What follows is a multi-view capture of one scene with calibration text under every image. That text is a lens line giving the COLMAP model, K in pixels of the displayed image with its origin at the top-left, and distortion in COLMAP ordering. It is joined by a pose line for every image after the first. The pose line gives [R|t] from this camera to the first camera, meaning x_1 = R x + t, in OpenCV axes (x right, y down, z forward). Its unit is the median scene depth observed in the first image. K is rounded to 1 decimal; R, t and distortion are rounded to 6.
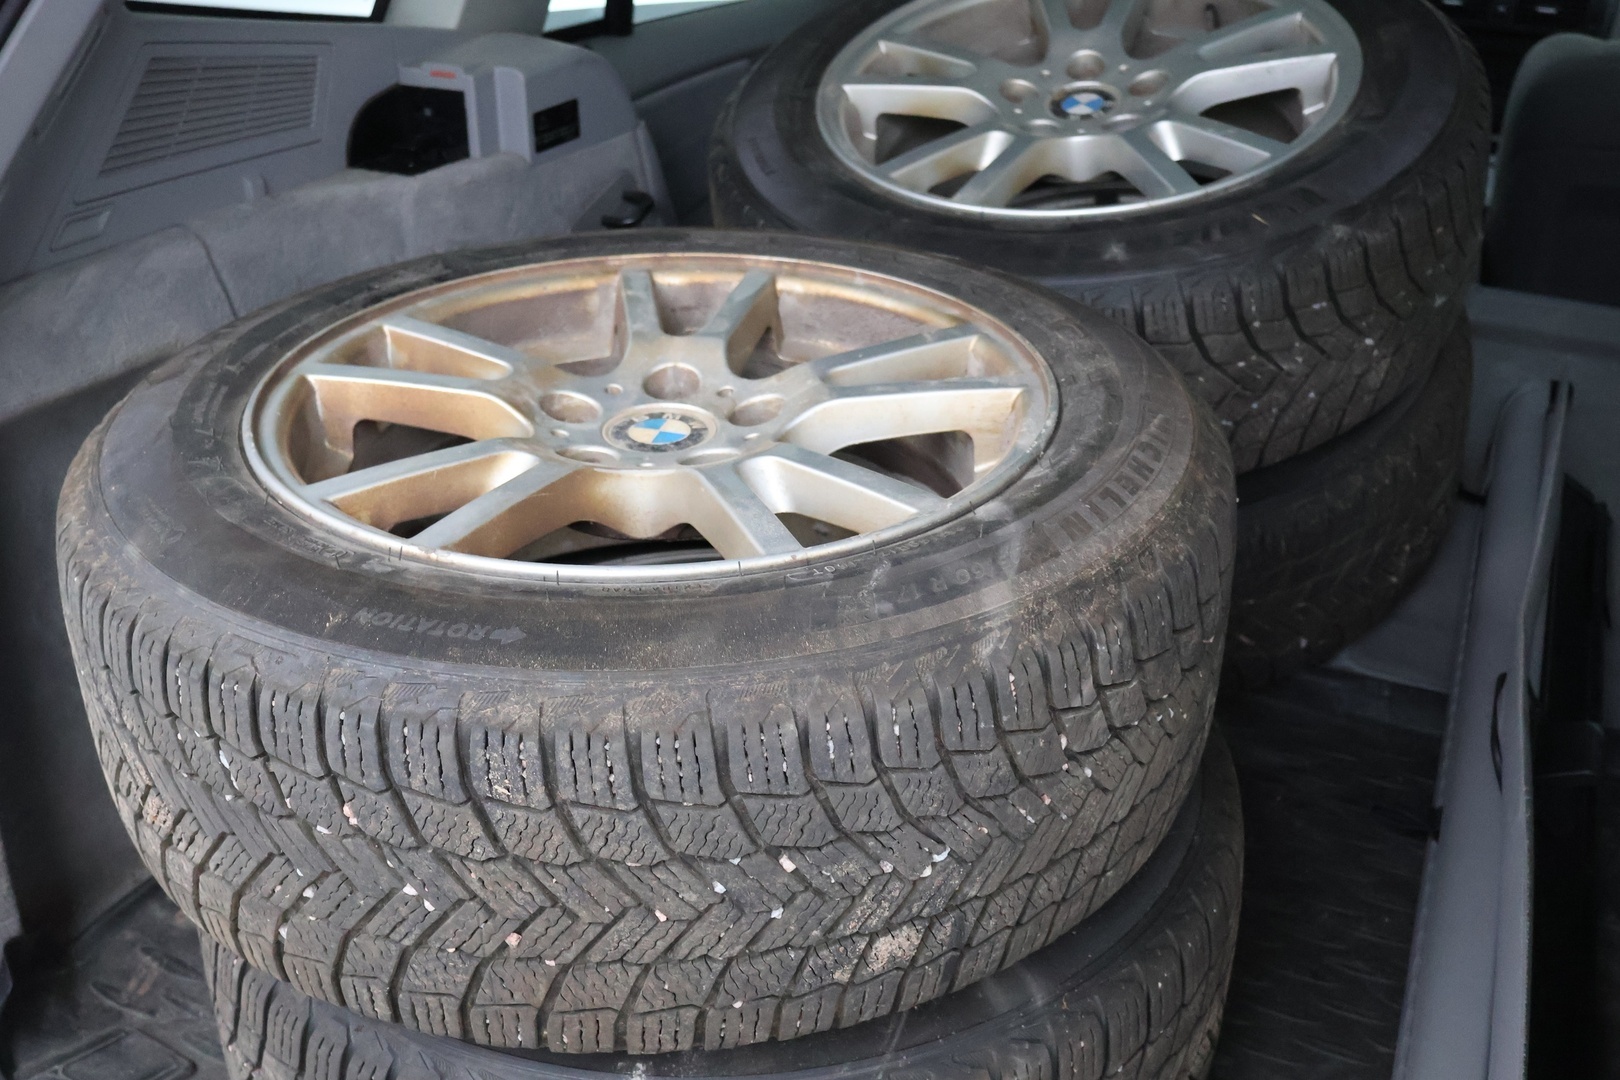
lens RADIAL K [[1694.2, 0, 810.6], [0, 1694.2, 542.9], [0, 0, 1]] dist [-0.011834, 0.000000]
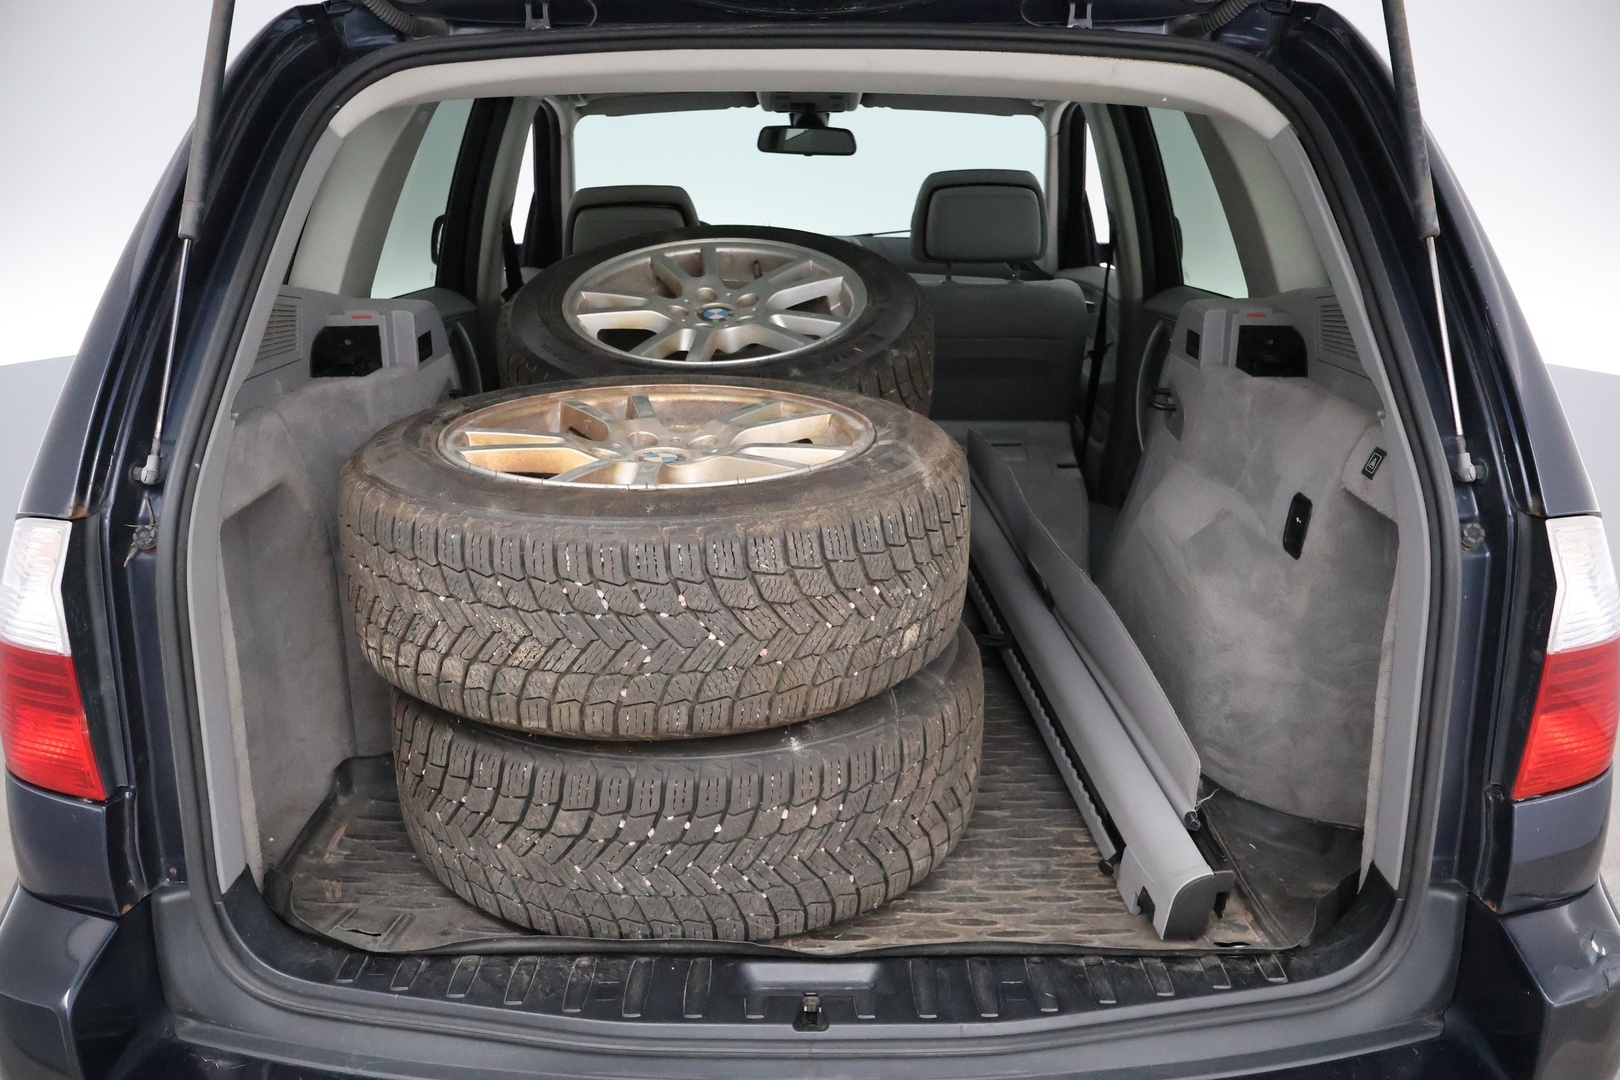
lens RADIAL K [[1358.7, 0, 809.6], [0, 1358.7, 536.5], [0, 0, 1]] dist [-0.024482, 0.019951]
pose [[0.880631, -0.140184, 0.452590, -0.821348], [0.216176, 0.968887, -0.120526, 0.301285], [-0.421613, 0.203978, 0.883536, -0.465489]]
